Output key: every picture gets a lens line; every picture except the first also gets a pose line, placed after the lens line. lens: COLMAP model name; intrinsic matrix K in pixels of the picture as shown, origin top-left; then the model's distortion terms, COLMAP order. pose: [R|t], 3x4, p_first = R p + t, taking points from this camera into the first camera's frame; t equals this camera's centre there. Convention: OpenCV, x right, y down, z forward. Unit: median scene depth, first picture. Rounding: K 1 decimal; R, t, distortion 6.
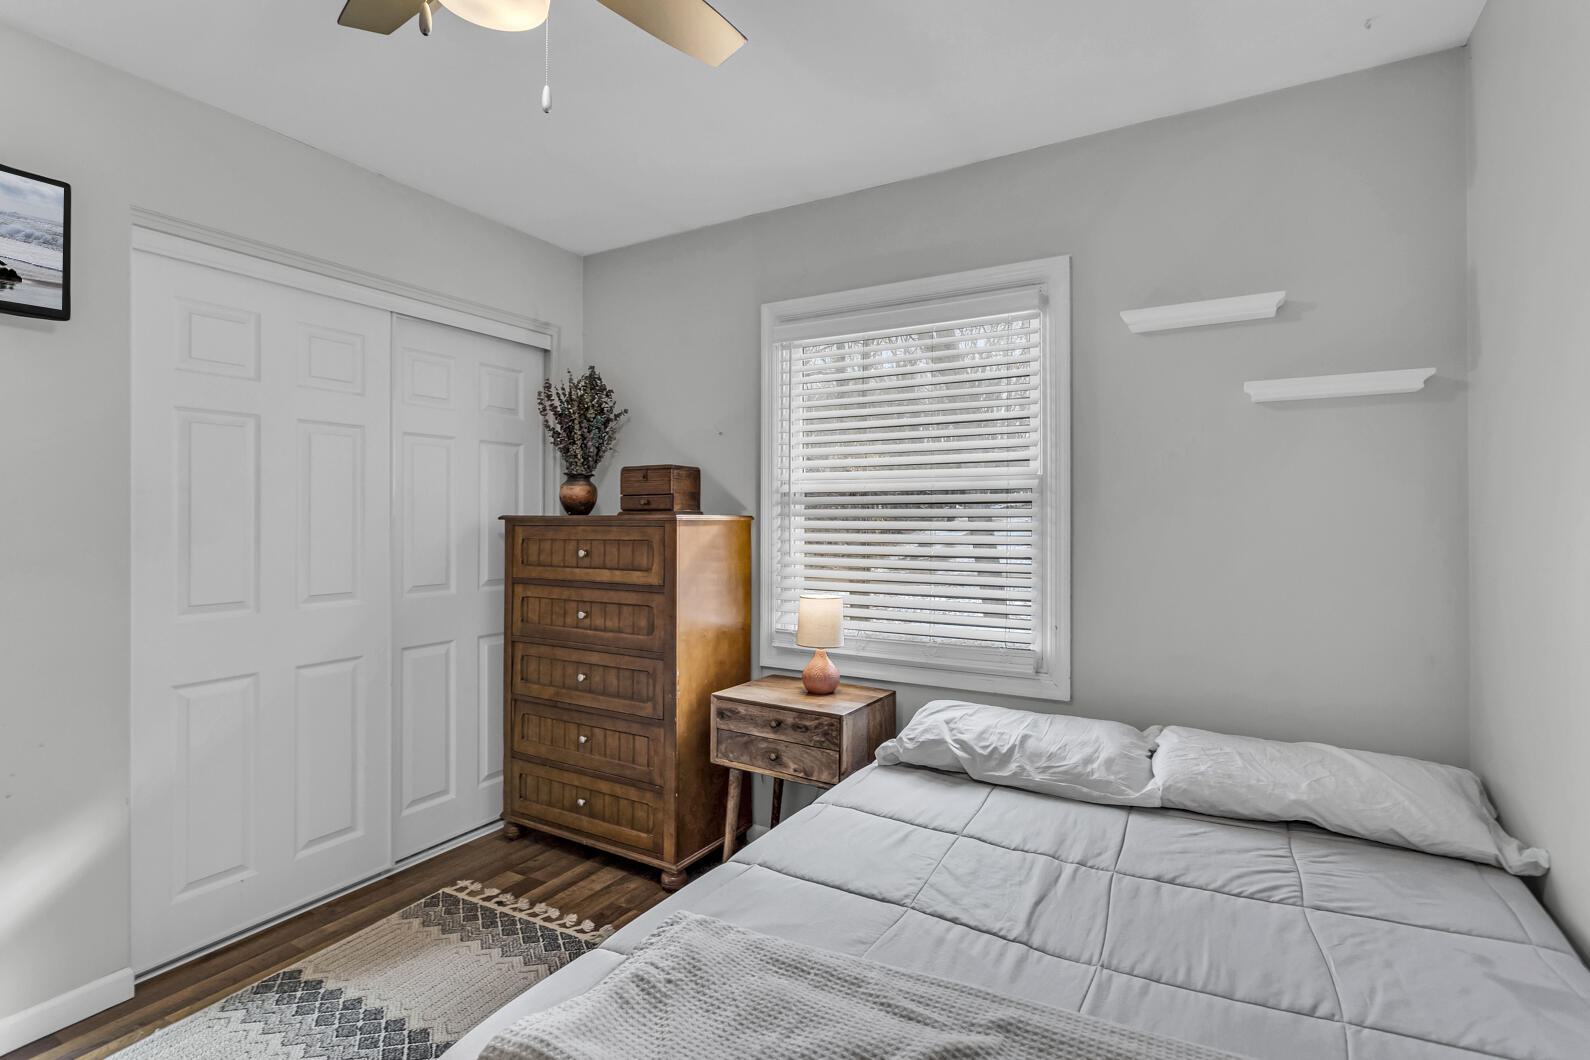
lens RADIAL K [[762.3, 0, 801.3], [0, 762.3, 531.2], [0, 0, 1]] dist [0.000696, 0.001680]
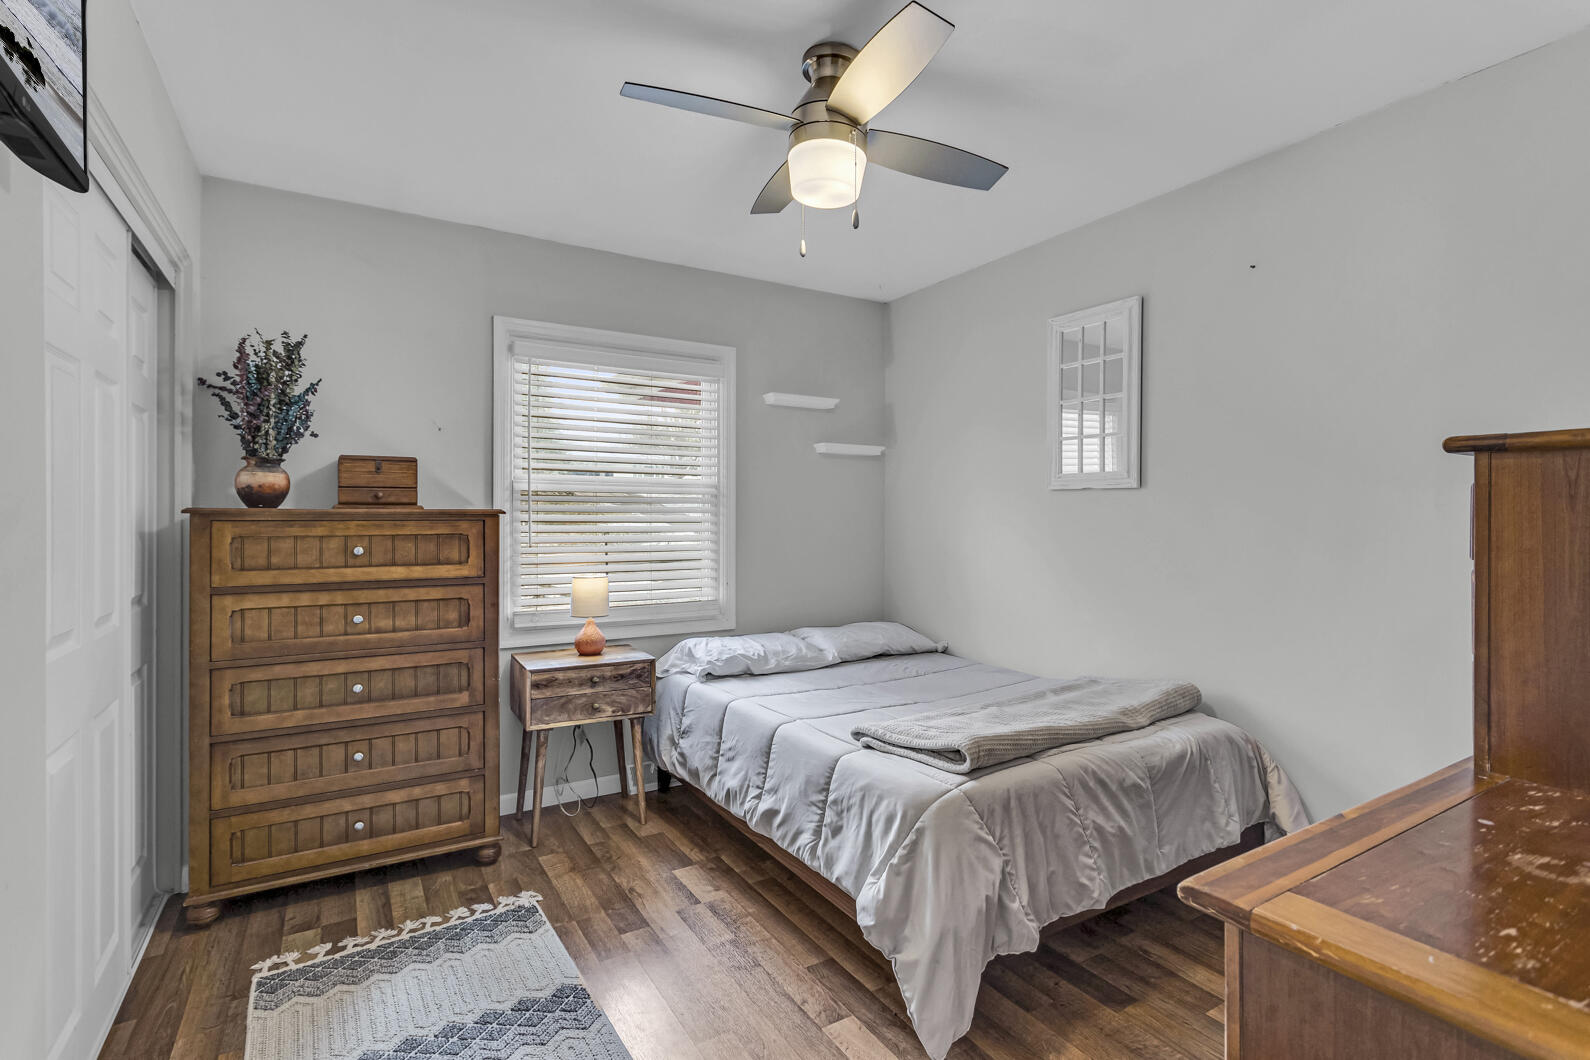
lens RADIAL K [[739.0, 0, 771.9], [0, 739.0, 530.9], [0, 0, 1]] dist [0.000566, -0.000353]
pose [[0.501035, -0.018659, 0.865226, -0.832590], [0.012447, 0.999819, 0.014354, -0.001078], [-0.865337, 0.003577, 0.501177, 0.139793]]
